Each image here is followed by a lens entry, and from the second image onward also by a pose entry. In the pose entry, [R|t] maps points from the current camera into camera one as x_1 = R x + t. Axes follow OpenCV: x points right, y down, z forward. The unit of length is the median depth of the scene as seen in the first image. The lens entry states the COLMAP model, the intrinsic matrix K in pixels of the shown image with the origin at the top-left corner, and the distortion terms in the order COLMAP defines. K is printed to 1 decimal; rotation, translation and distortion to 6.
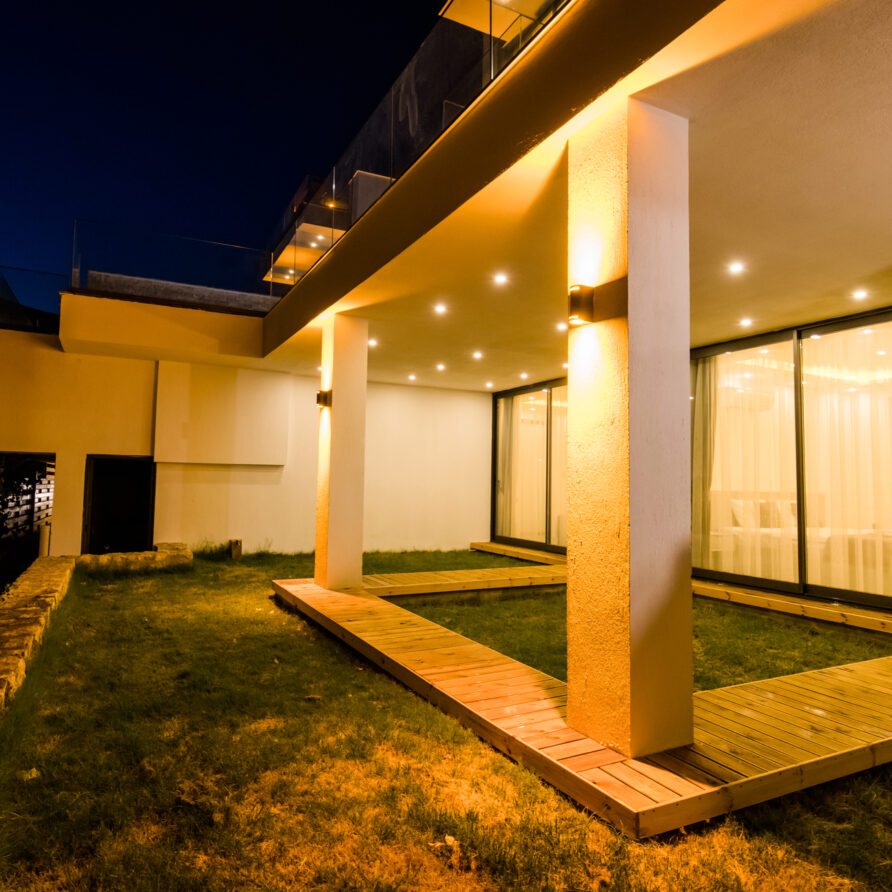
lens RADIAL K [[627.1, 0, 409.7], [0, 627.1, 444.8], [0, 0, 1]] dist [0.004851, -0.002349]
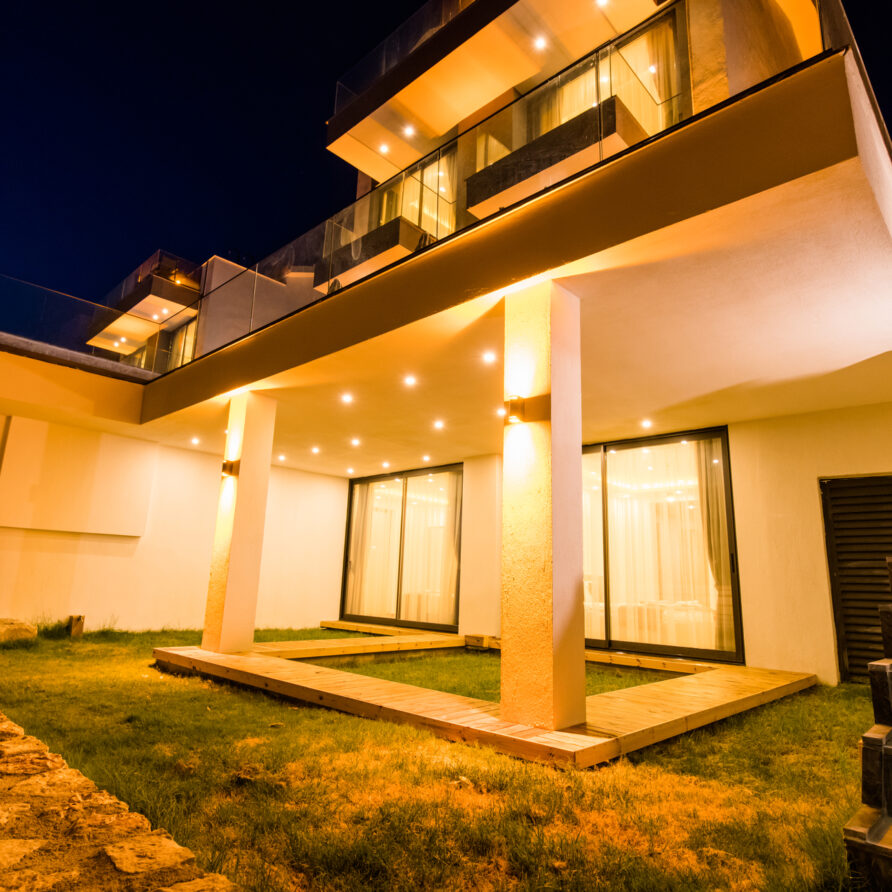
lens RADIAL K [[614.0, 0, 459.4], [0, 614.0, 446.8], [0, 0, 1]] dist [0.002330, -0.000433]
pose [[0.929019, 0.090232, 0.358863, -0.147406], [-0.036661, 0.987486, -0.153385, 0.034997], [-0.368213, 0.129341, 0.920701, -0.099707]]
